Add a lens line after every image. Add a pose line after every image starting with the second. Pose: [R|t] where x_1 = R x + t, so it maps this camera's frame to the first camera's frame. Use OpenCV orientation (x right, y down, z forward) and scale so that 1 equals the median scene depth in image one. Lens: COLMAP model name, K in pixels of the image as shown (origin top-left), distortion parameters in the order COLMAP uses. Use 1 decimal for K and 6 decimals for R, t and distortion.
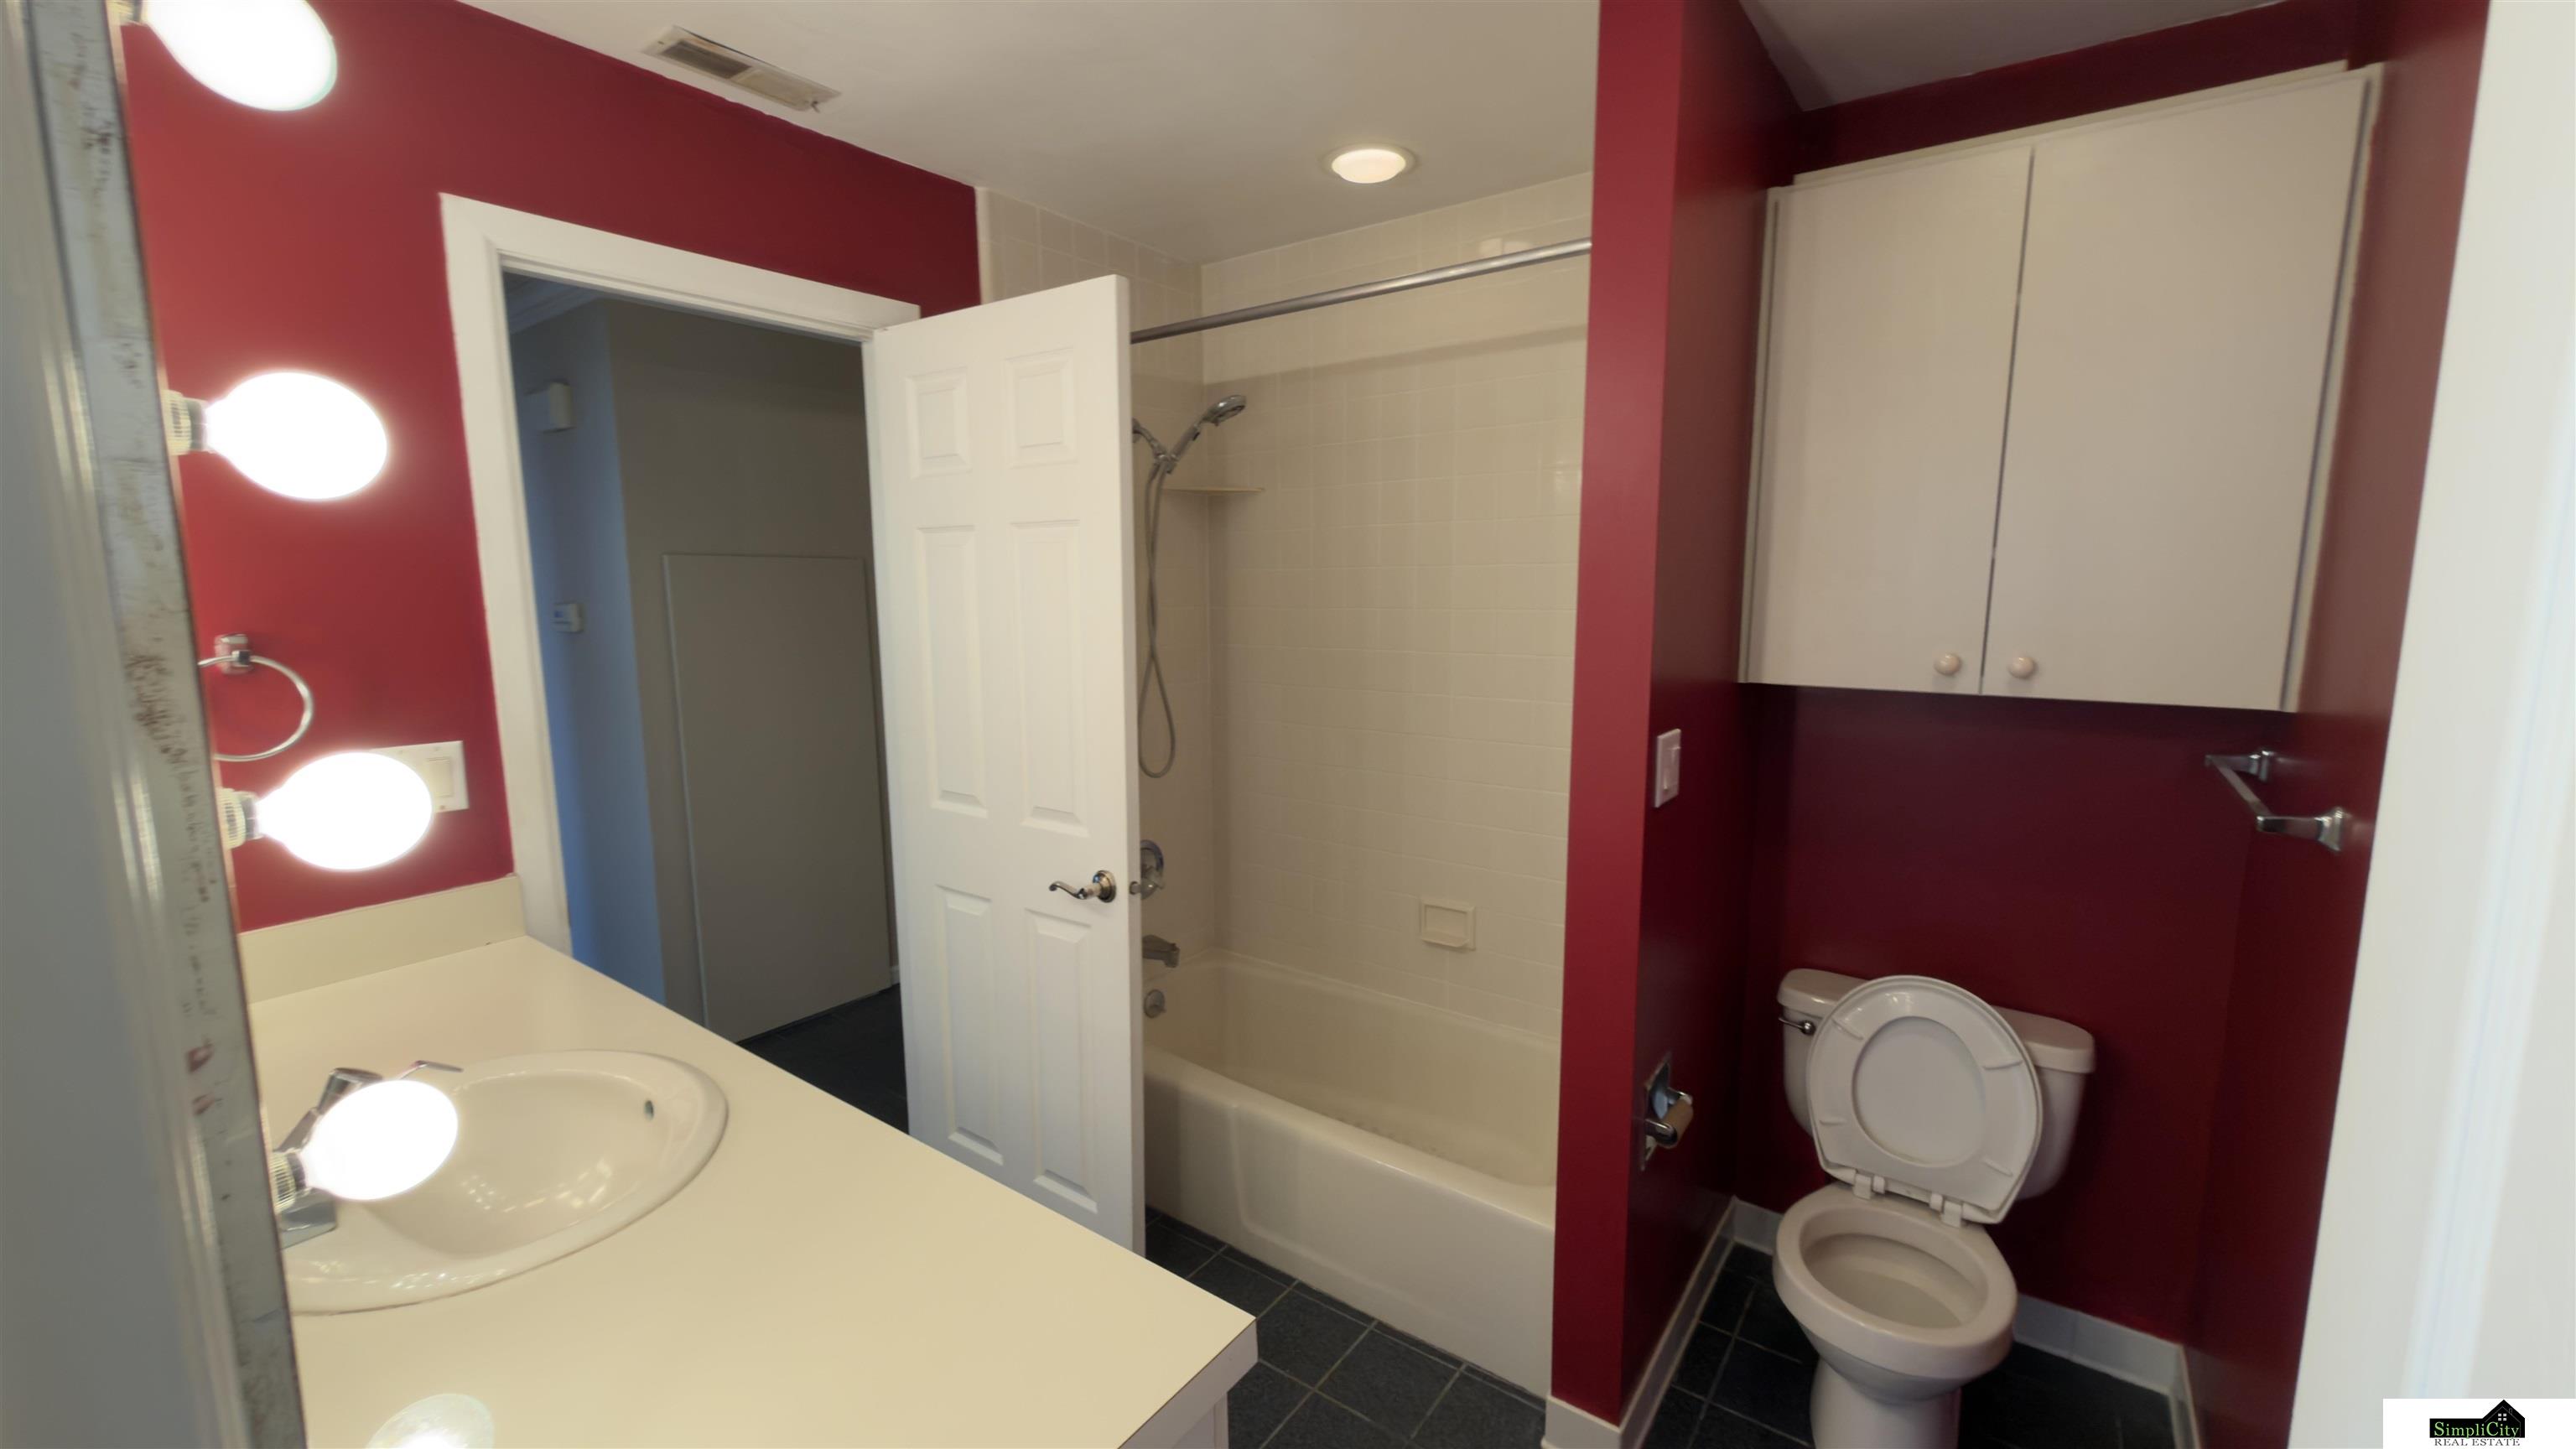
lens RADIAL K [[1032.4, 0, 1273.5], [0, 1032.4, 725.0], [0, 0, 1]] dist [0.010782, -0.000052]
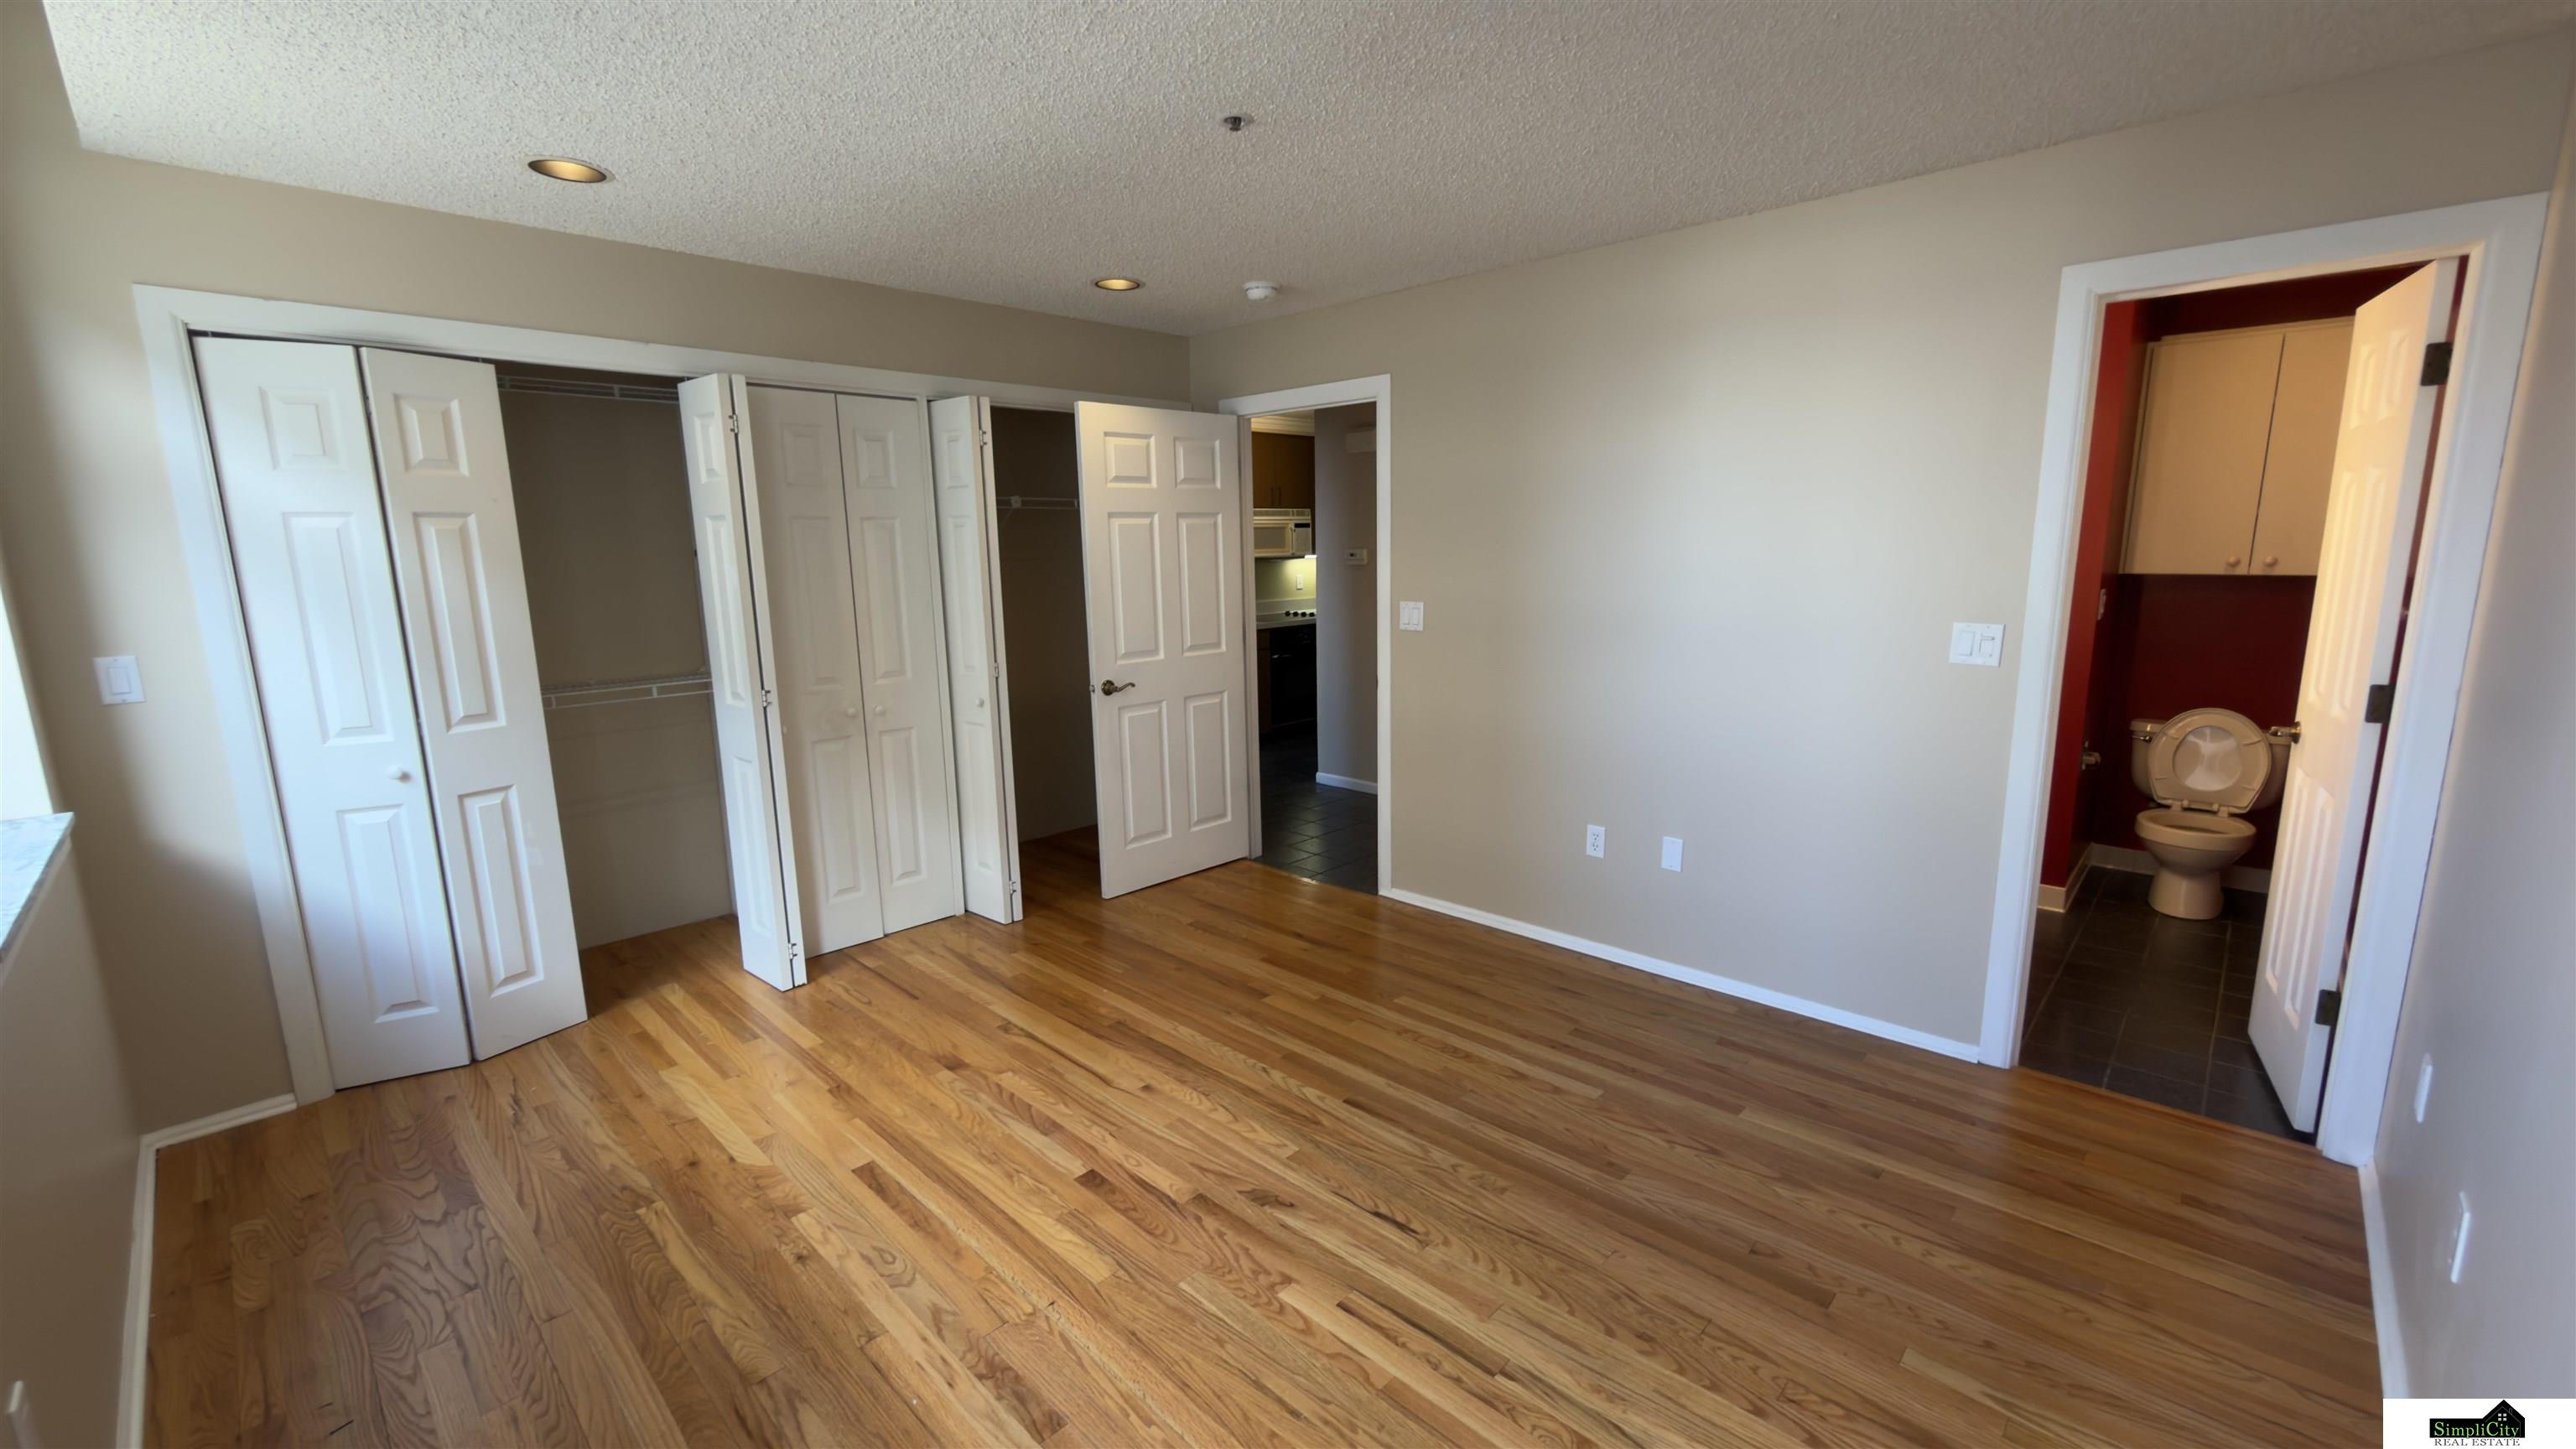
lens RADIAL K [[1032.4, 0, 1293.8], [0, 1032.4, 718.6], [0, 0, 1]] dist [0.010782, -0.000052]
pose [[0.992940, 0.005644, -0.118486, -1.041933], [-0.000721, 0.999136, 0.041548, 0.180237], [0.118618, -0.041169, 0.992086, -1.413976]]
